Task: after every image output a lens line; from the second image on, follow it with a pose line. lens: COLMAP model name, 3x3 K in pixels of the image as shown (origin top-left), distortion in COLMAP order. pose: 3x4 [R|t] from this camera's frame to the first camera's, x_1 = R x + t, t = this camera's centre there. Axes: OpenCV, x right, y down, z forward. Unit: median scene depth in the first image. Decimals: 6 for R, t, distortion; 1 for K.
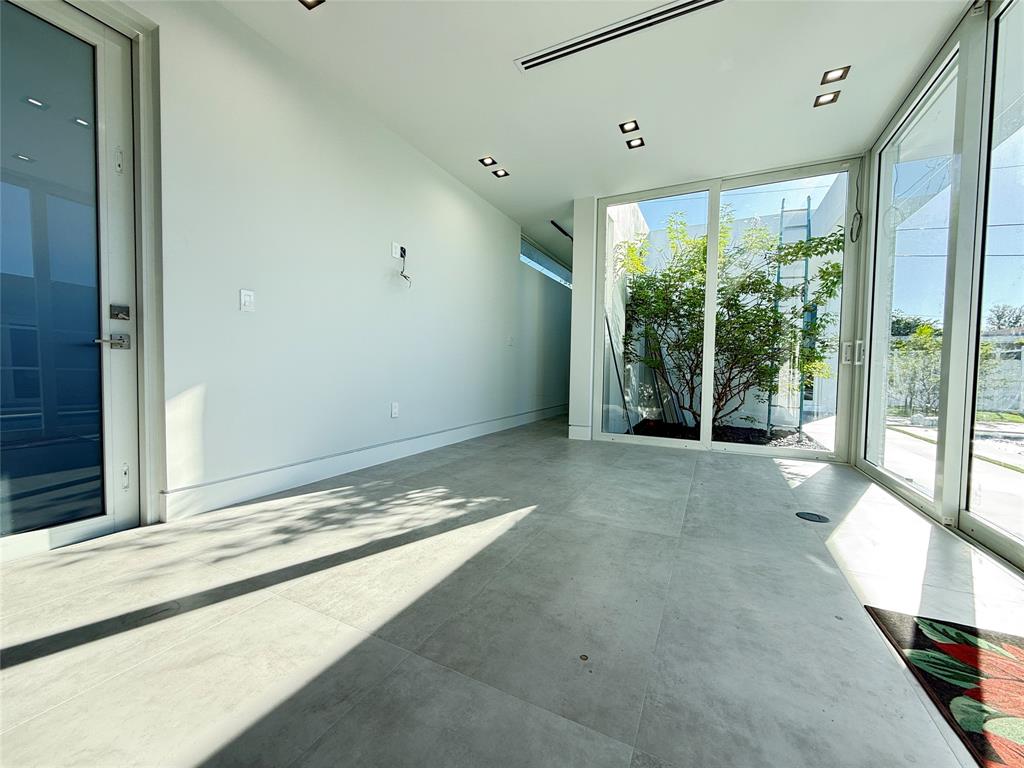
lens RADIAL K [[406.3, 0, 509.1], [0, 406.3, 381.3], [0, 0, 1]] dist [-0.001523, -0.000314]
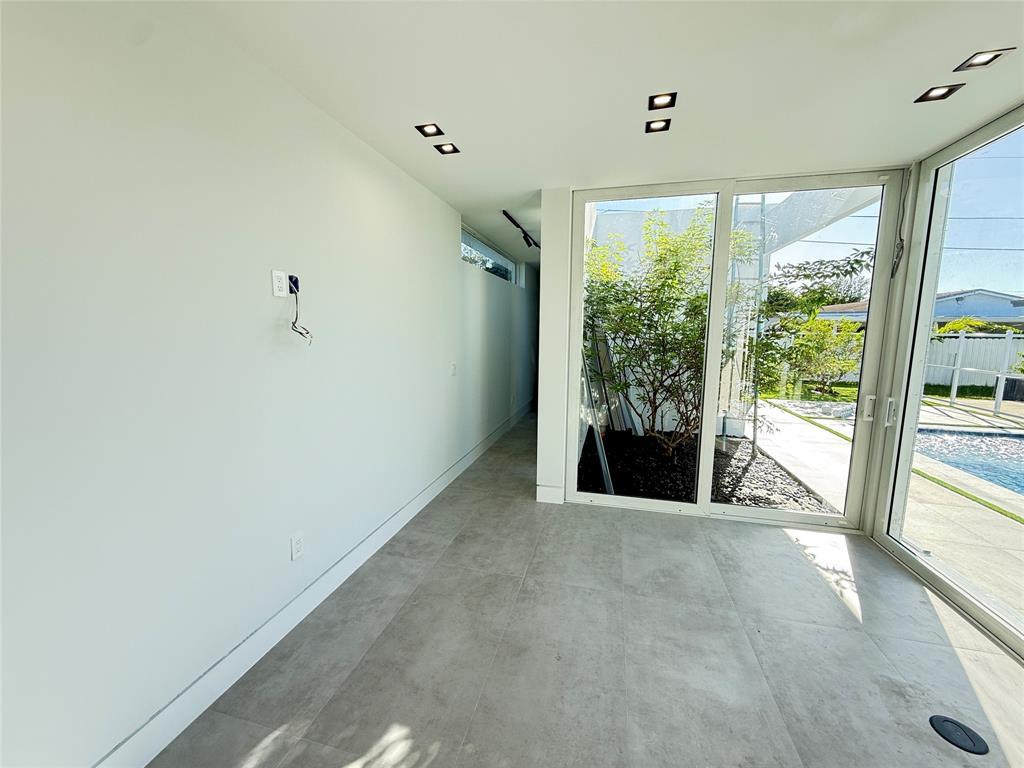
lens RADIAL K [[406.3, 0, 510.2], [0, 406.3, 384.4], [0, 0, 1]] dist [-0.001523, -0.000314]
pose [[0.976990, -0.037428, 0.209976, -0.073086], [0.017052, 0.995038, 0.098023, -0.194956], [-0.212603, -0.092187, 0.972780, 0.303255]]
